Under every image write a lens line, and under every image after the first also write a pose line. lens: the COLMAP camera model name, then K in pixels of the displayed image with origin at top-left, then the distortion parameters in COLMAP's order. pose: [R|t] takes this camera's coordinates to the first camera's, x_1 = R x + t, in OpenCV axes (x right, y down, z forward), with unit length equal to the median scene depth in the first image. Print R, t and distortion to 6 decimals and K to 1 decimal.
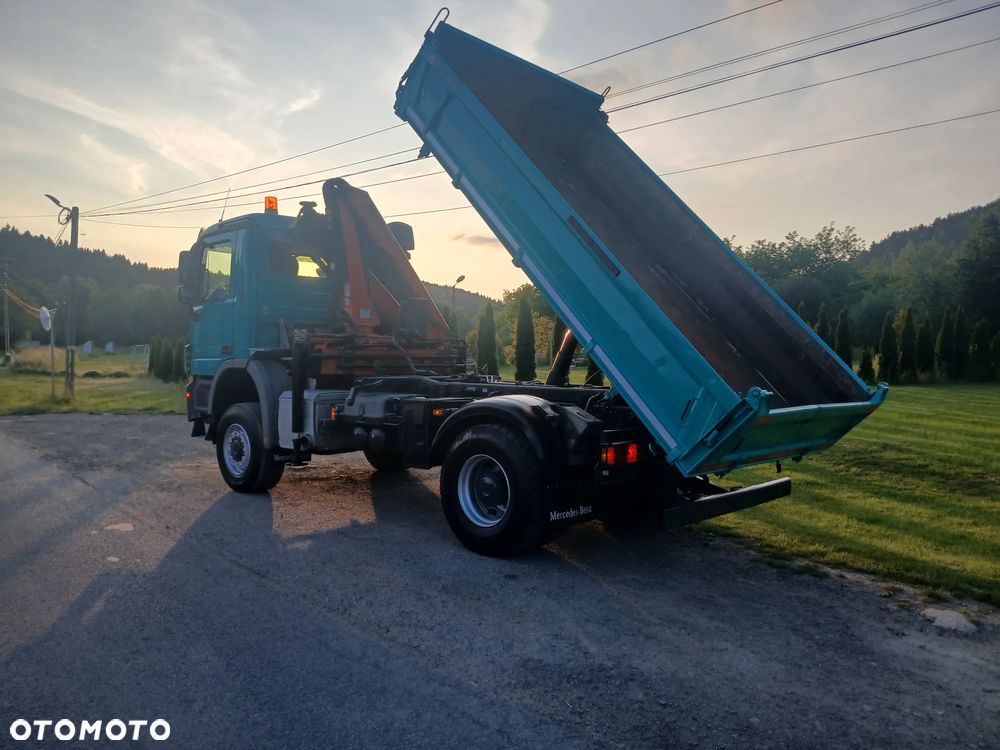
lens RADIAL K [[776.7, 0, 500.0], [0, 776.7, 375.0], [0, 0, 1]] dist [0.049078, -0.007986]
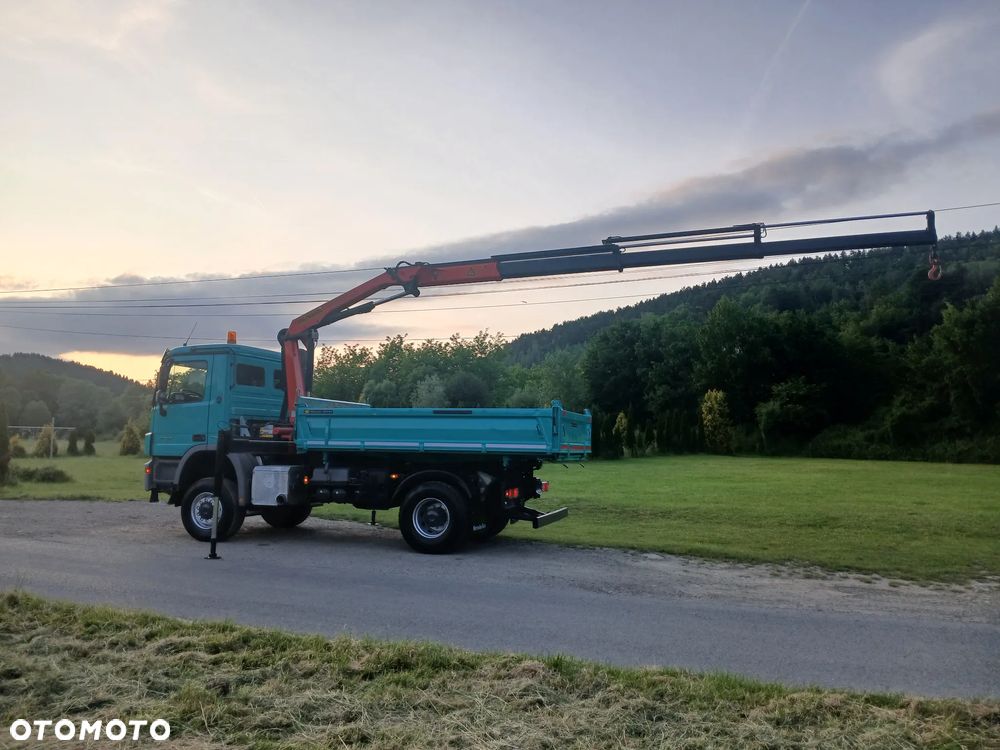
lens RADIAL K [[815.2, 0, 500.0], [0, 815.2, 375.0], [0, 0, 1]] dist [-0.051083, -0.000744]
pose [[0.904682, 0.038251, 0.424368, -0.447667], [0.008200, 0.994215, -0.107096, 0.014269], [-0.426009, 0.100368, 0.899134, -0.517508]]
